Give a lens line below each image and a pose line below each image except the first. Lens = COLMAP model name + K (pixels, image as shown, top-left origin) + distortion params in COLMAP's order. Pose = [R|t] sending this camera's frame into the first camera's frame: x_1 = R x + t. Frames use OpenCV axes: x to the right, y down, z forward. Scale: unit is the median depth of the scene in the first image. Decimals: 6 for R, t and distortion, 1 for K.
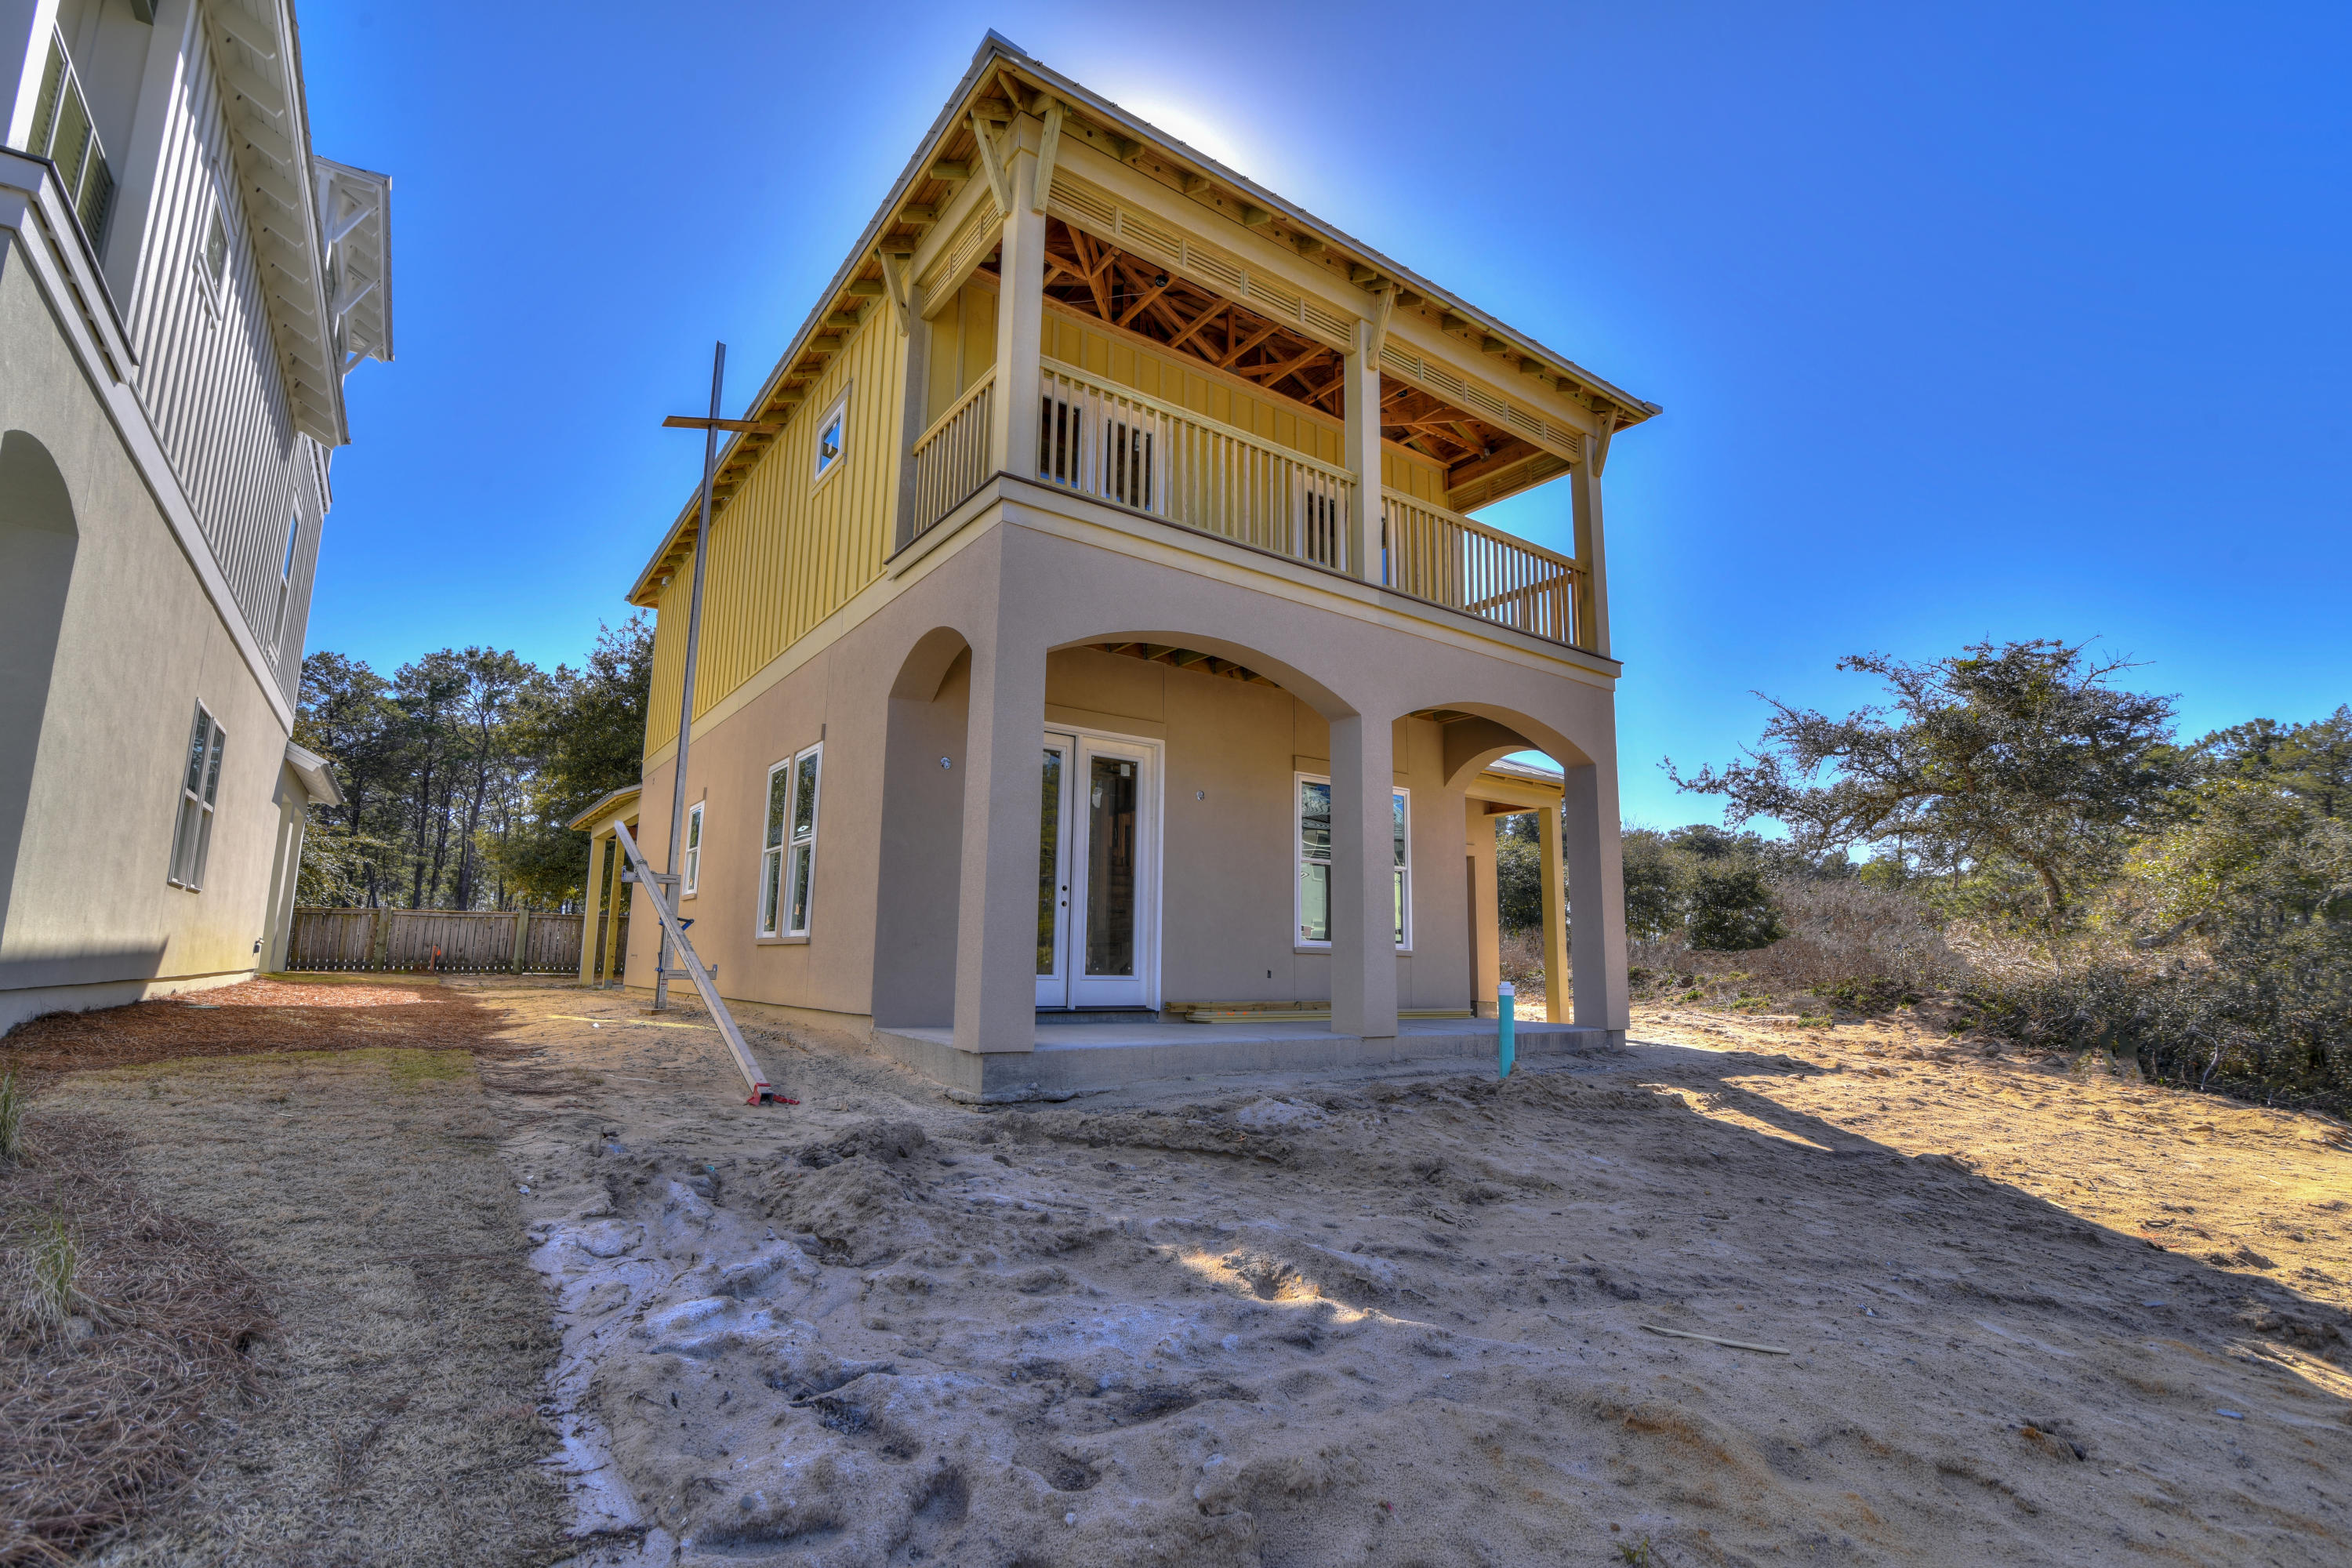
lens RADIAL K [[1079.1, 0, 1169.6], [0, 1079.1, 790.3], [0, 0, 1]] dist [-0.017466, 0.001098]
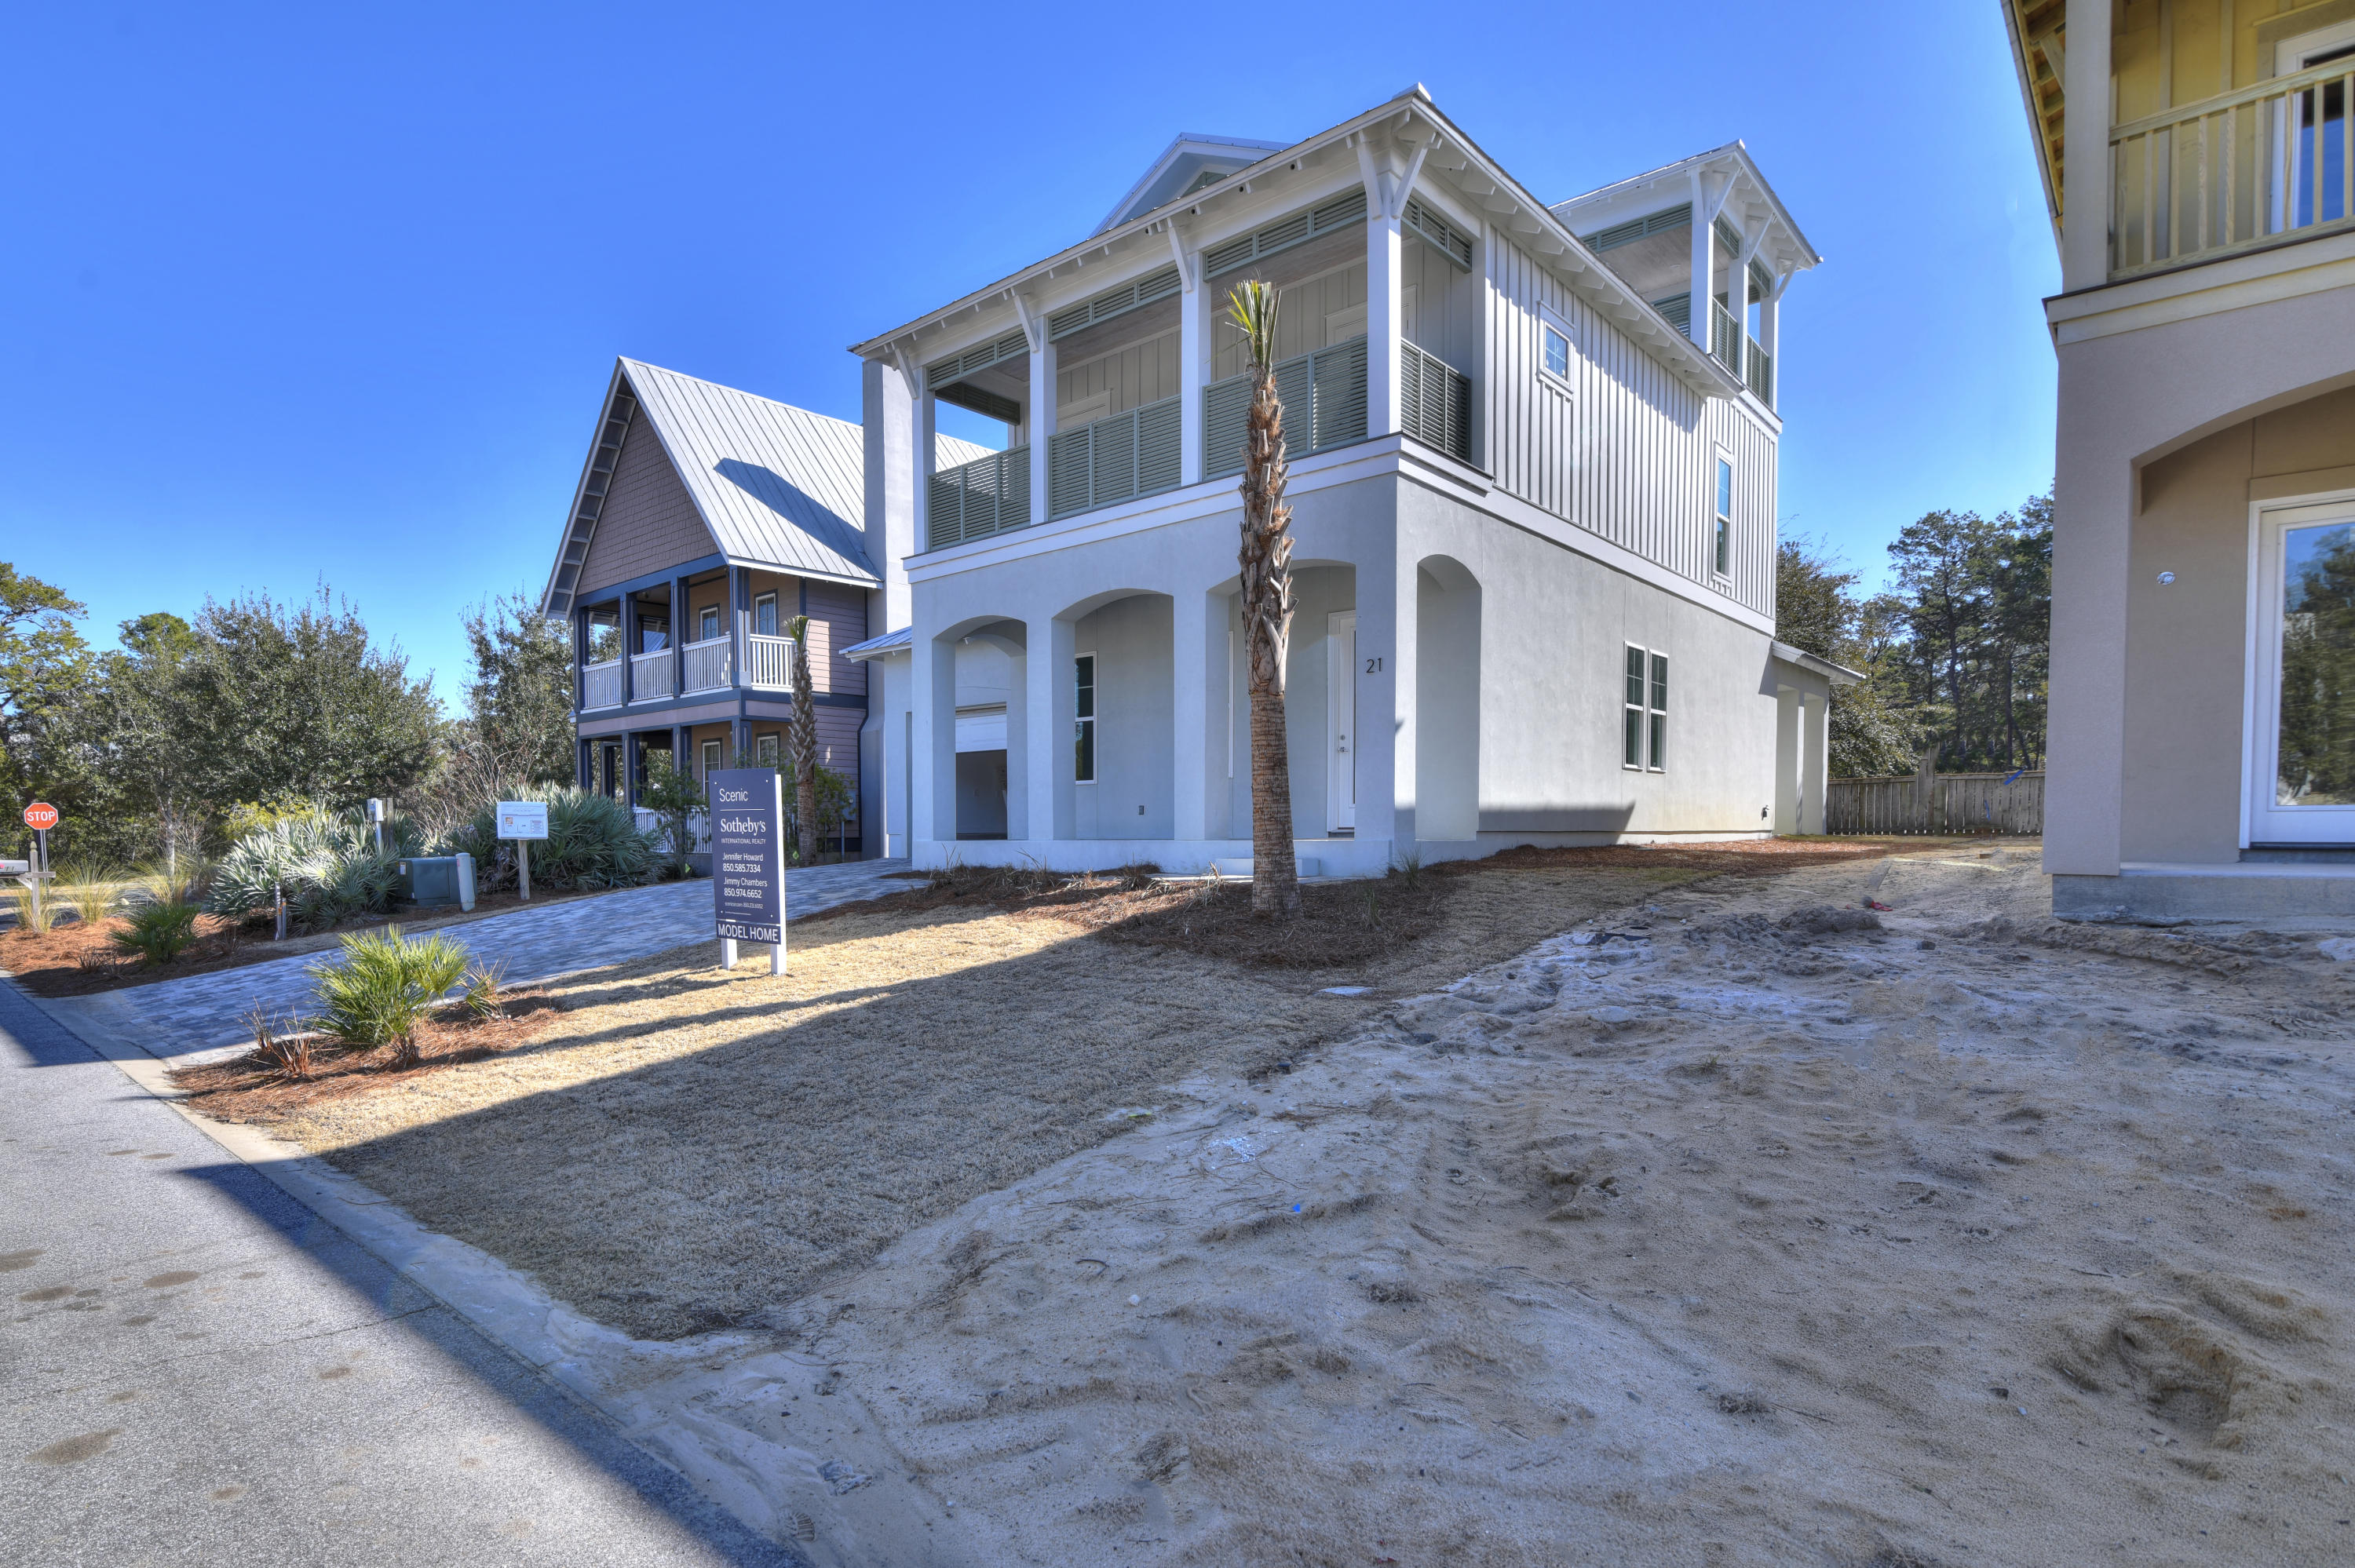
lens RADIAL K [[1080.4, 0, 1171.1], [0, 1080.4, 790.3], [0, 0, 1]] dist [-0.017466, 0.001098]
pose [[0.300718, -0.048435, -0.952483, 0.320854], [0.166601, 0.986021, 0.002459, 0.006755], [0.939049, -0.159424, 0.304583, -0.074134]]
